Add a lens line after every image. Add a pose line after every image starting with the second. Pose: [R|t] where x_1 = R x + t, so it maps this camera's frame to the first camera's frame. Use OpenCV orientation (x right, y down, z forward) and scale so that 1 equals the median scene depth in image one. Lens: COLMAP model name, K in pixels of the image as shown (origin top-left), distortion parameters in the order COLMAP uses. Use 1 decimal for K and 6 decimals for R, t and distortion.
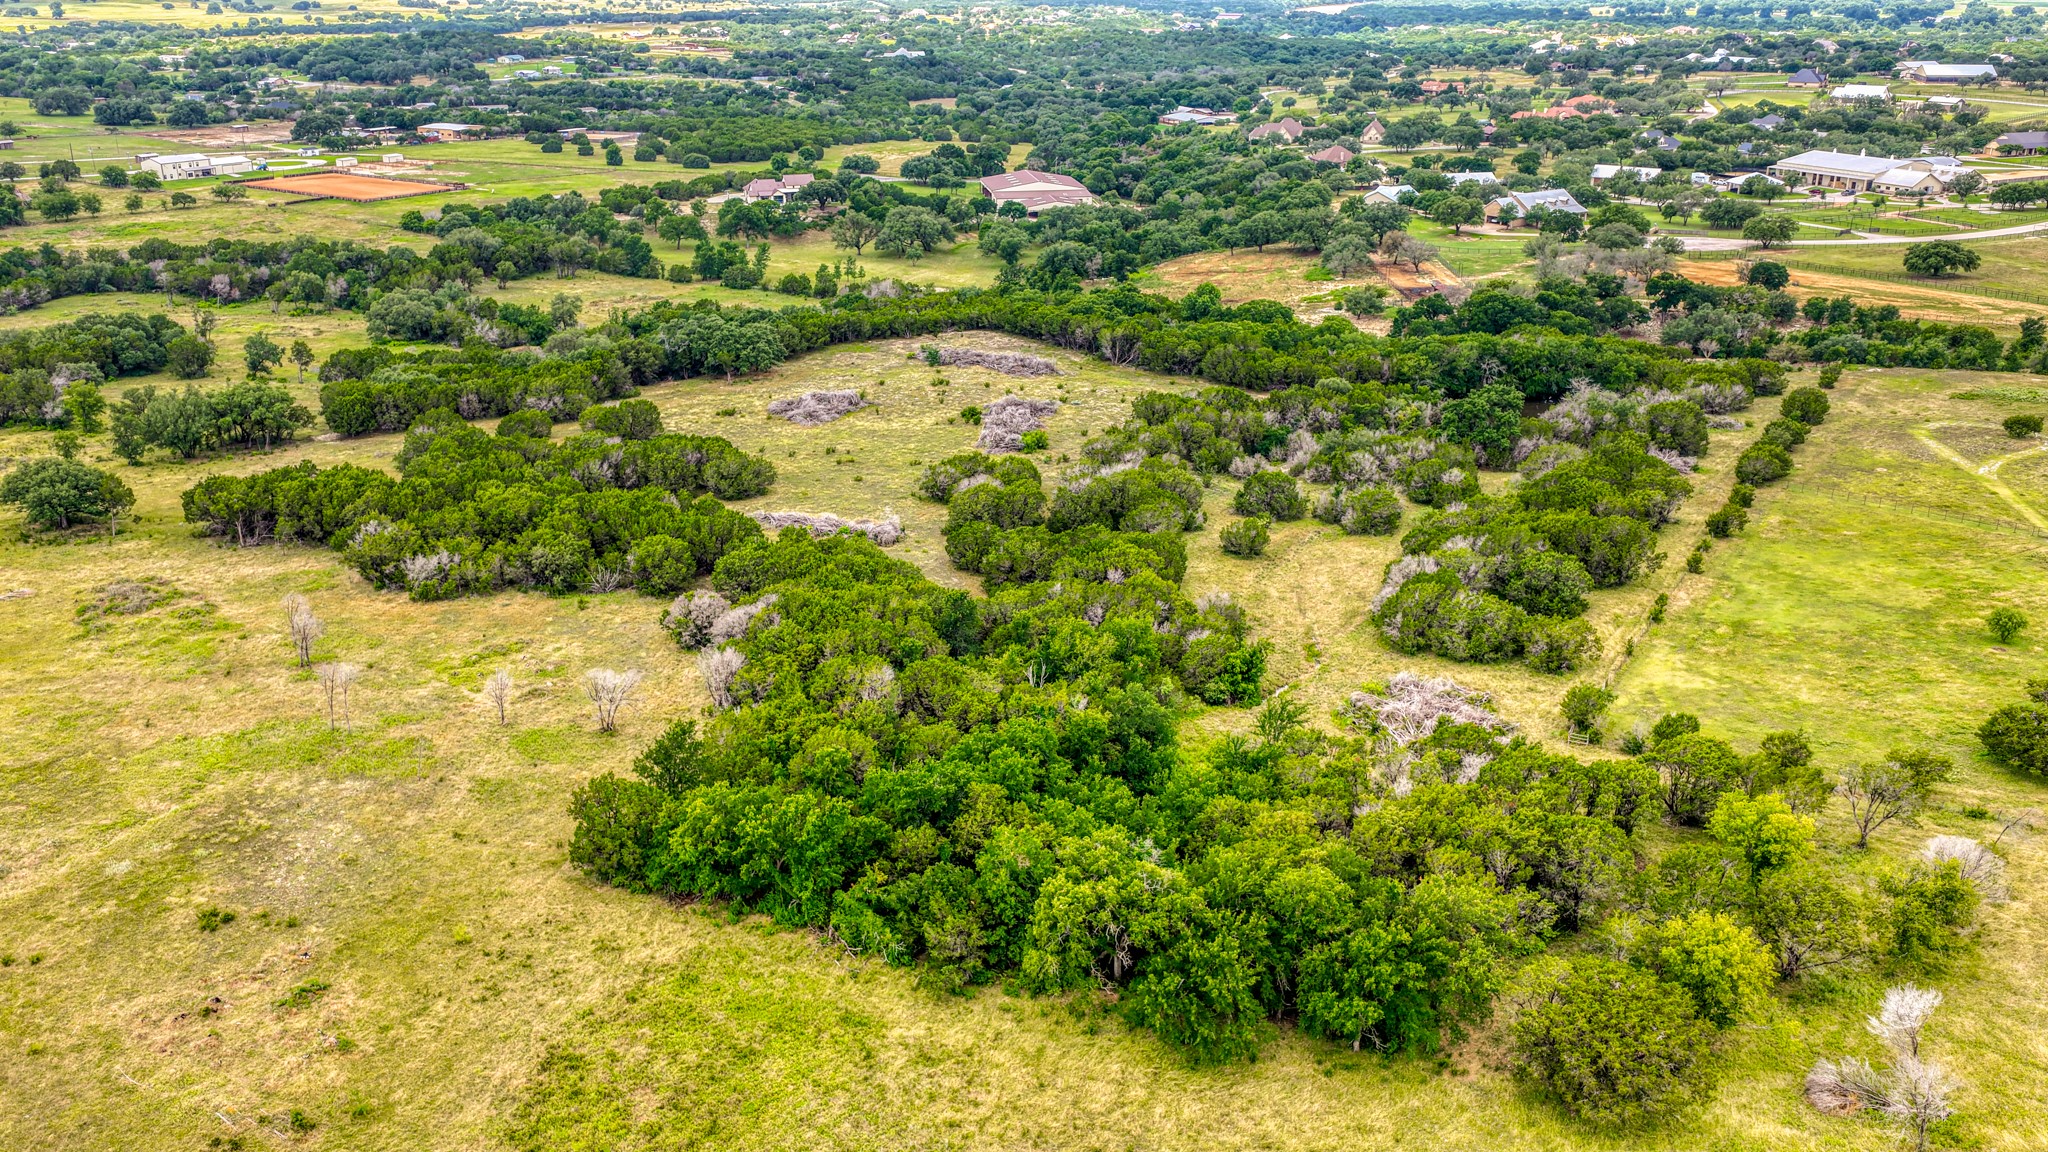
lens RADIAL K [[1753.3, 0, 1018.3], [0, 1753.3, 574.7], [0, 0, 1]] dist [-0.026913, 0.067554]
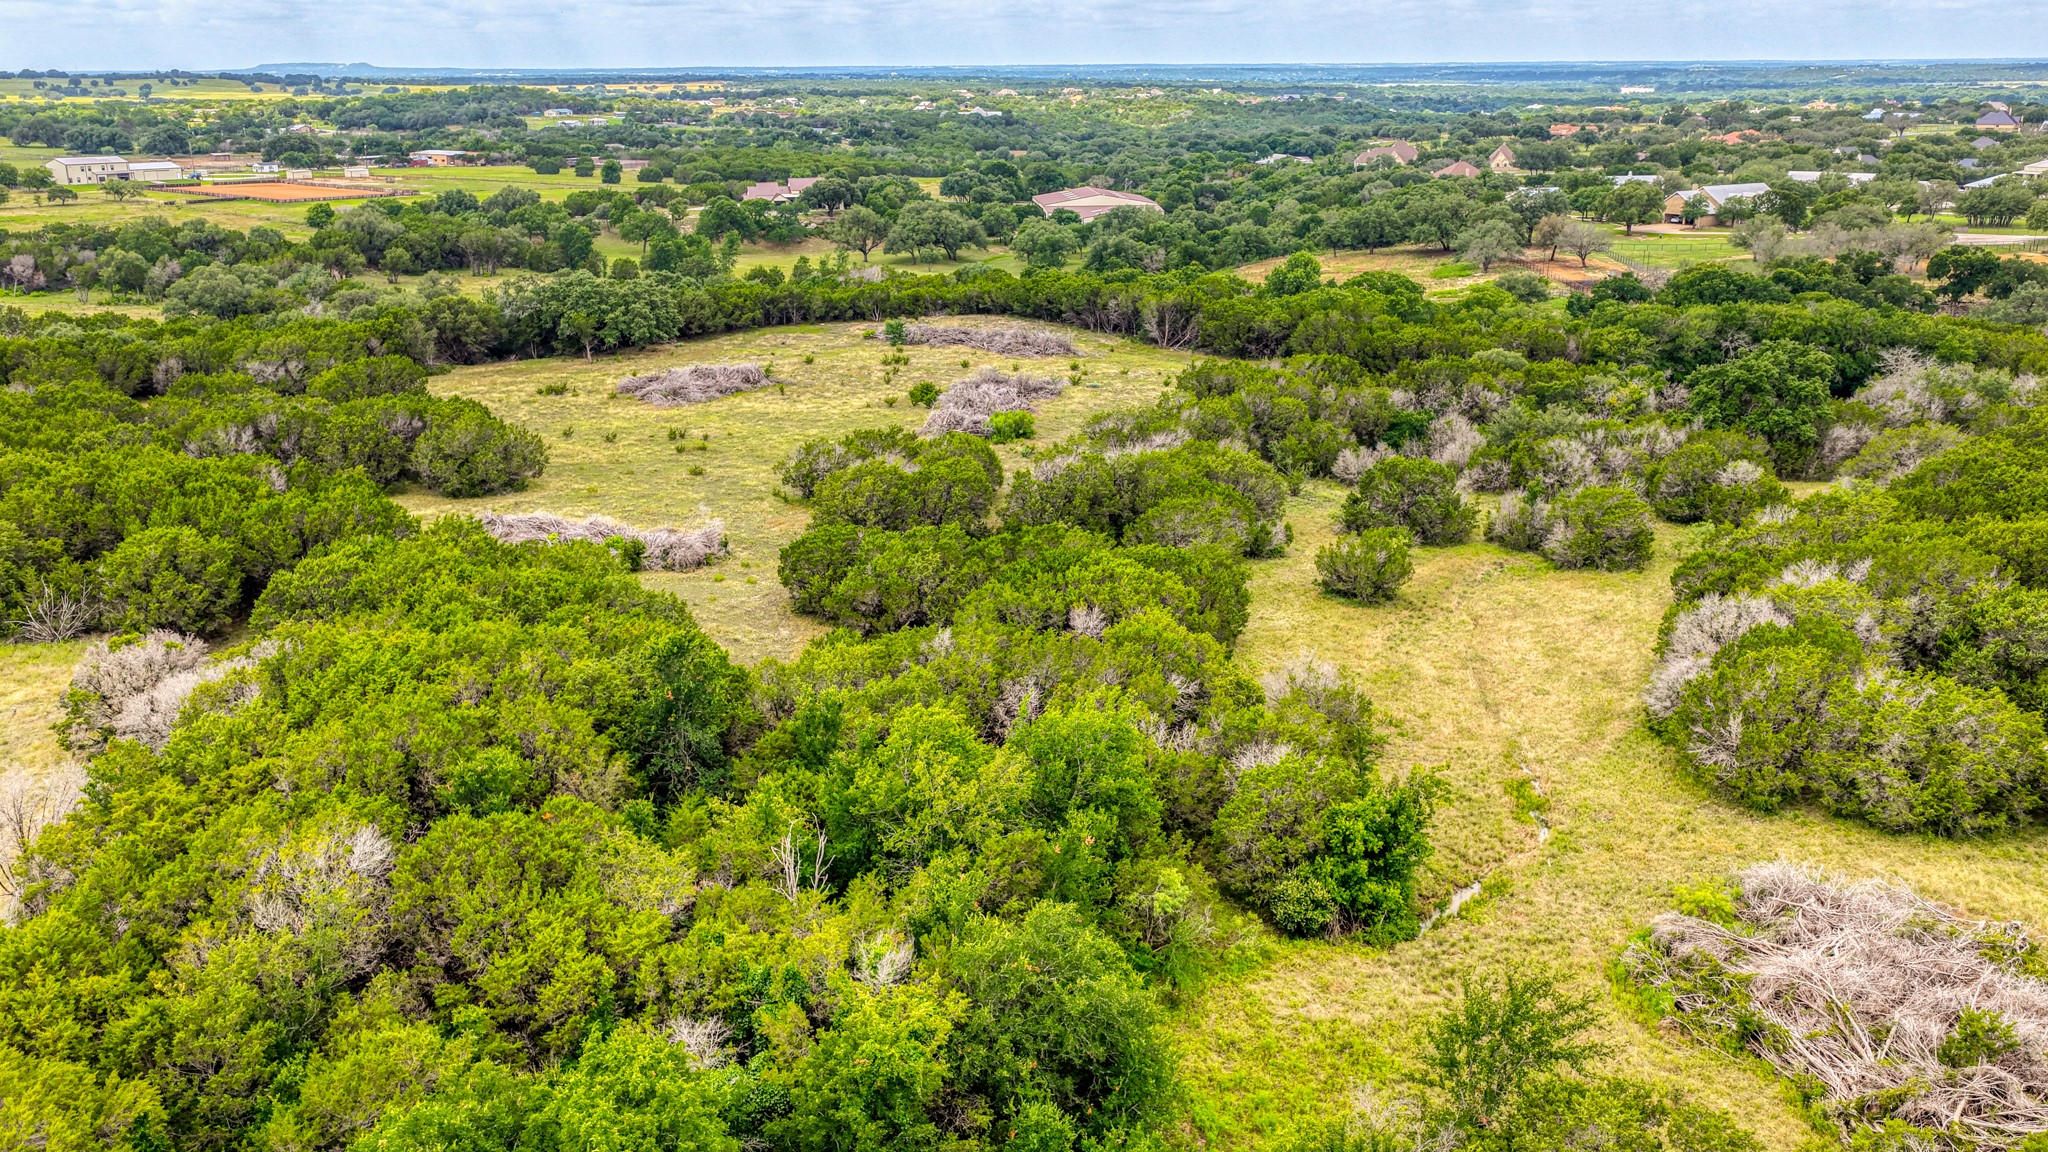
lens RADIAL K [[1753.3, 0, 1034.1], [0, 1753.3, 575.9], [0, 0, 1]] dist [-0.026913, 0.067554]
pose [[0.998842, 0.016572, -0.045161, 0.046845], [-0.019228, 0.998072, -0.059019, 0.012170], [0.044095, 0.059819, 0.997235, 0.406959]]
